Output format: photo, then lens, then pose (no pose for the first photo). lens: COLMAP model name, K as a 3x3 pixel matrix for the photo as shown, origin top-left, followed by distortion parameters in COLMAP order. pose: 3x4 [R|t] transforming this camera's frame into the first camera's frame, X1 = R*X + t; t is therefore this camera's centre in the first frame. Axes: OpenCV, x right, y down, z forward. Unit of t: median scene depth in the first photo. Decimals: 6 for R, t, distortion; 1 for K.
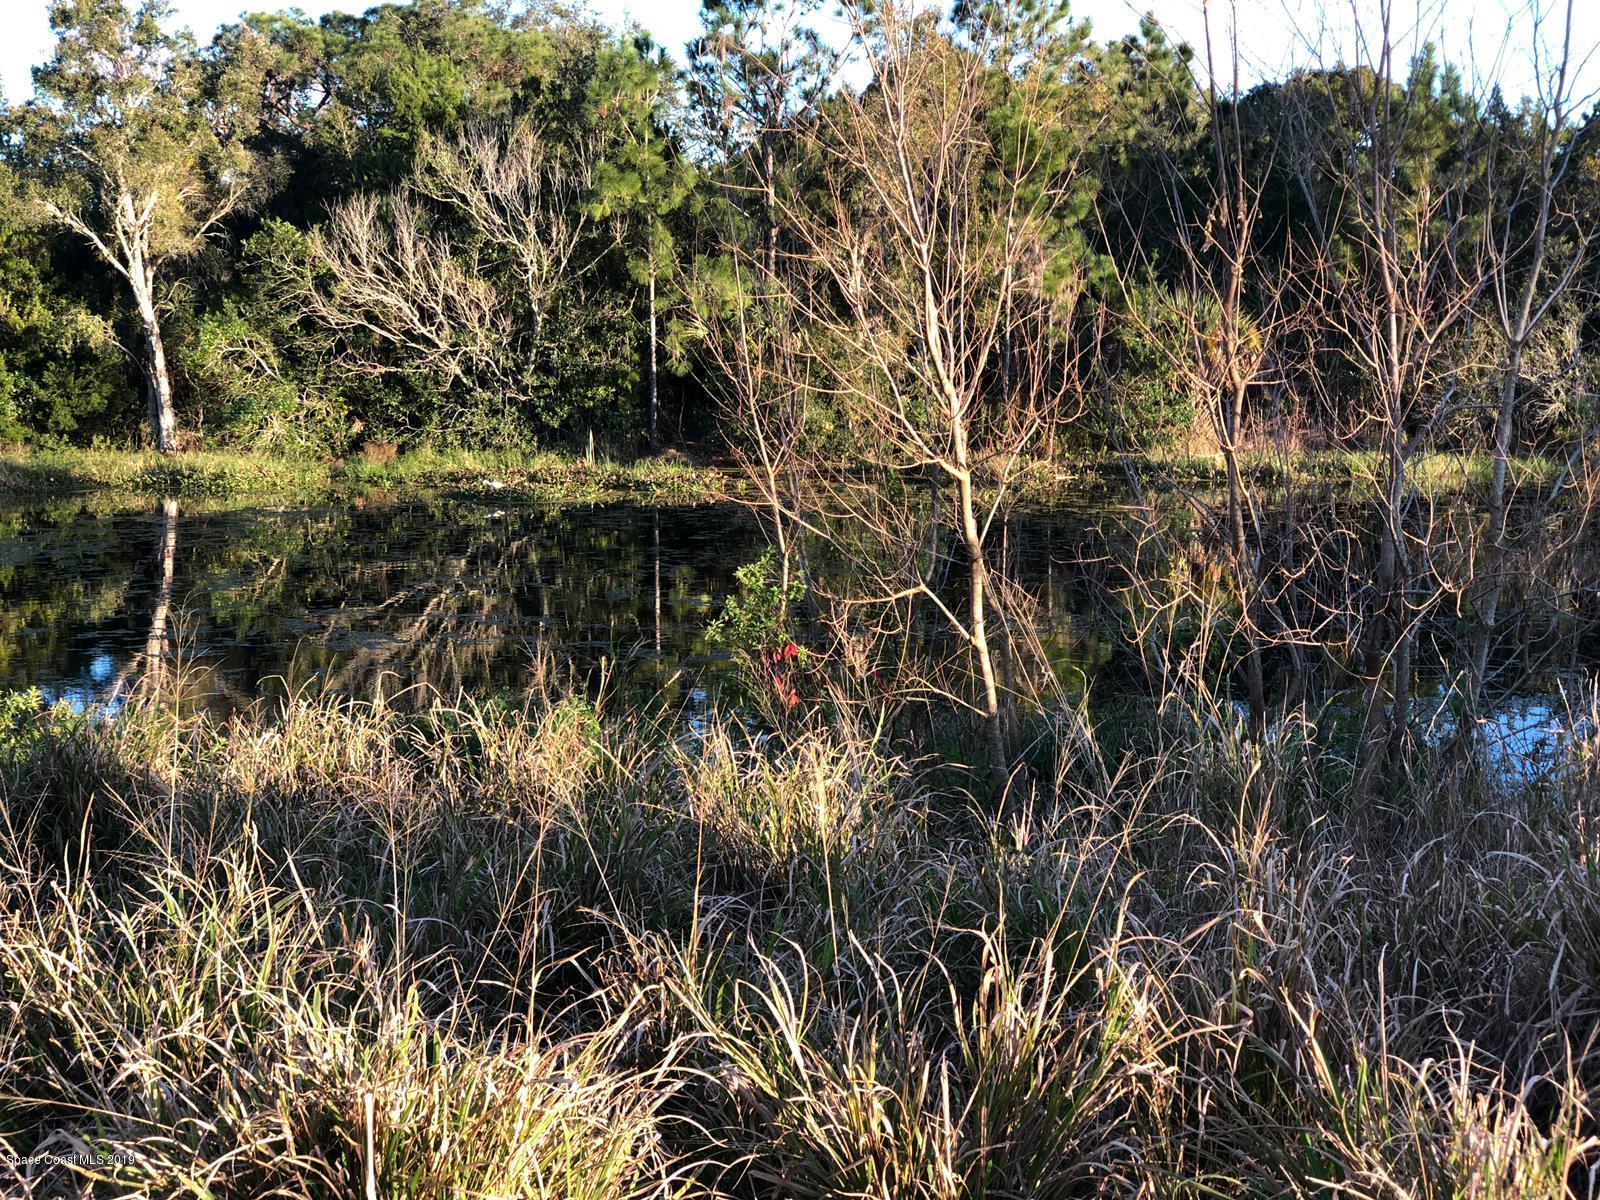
lens RADIAL K [[2413.1, 0, 800.0], [0, 2413.1, 600.0], [0, 0, 1]] dist [0.249915, -1.296693]
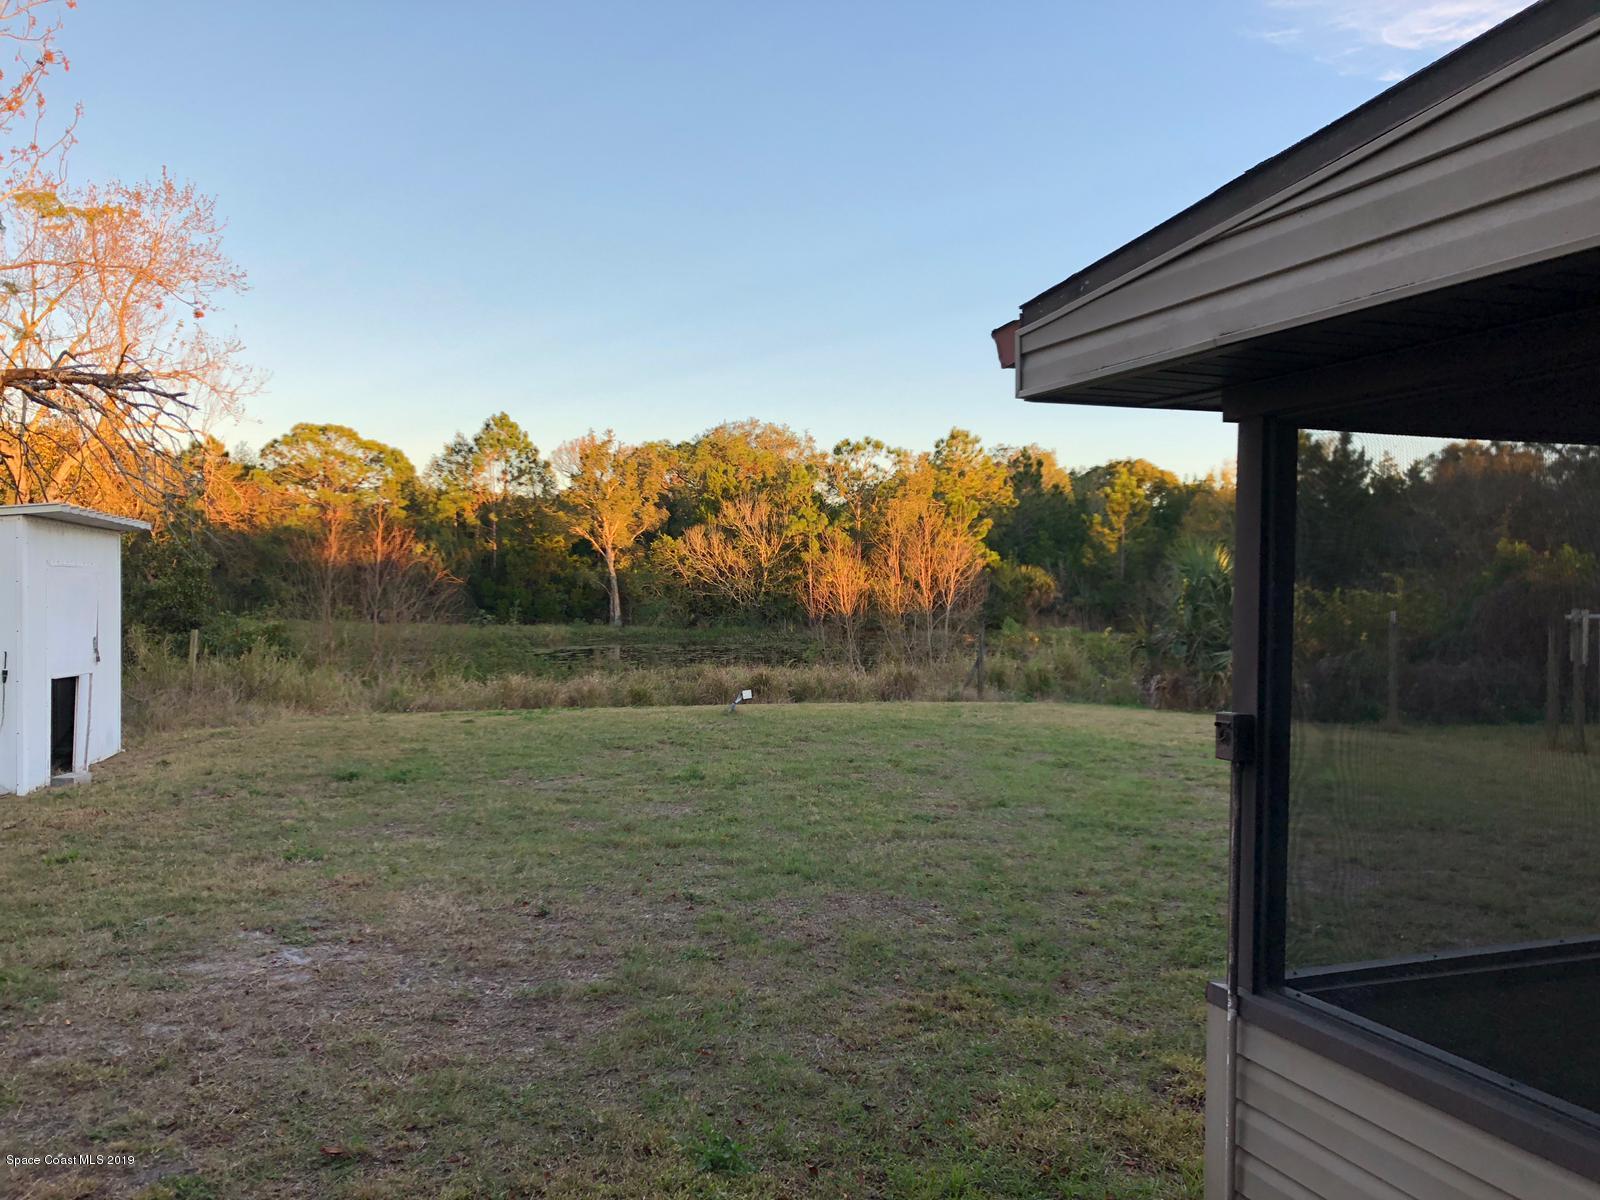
lens RADIAL K [[1304.2, 0, 800.0], [0, 1304.2, 600.0], [0, 0, 1]] dist [0.009219, -0.000220]
pose [[0.996907, 0.012560, -0.077576, 0.032930], [-0.019198, 0.996160, -0.085422, 0.025250], [0.076205, 0.086647, 0.993320, -0.336565]]
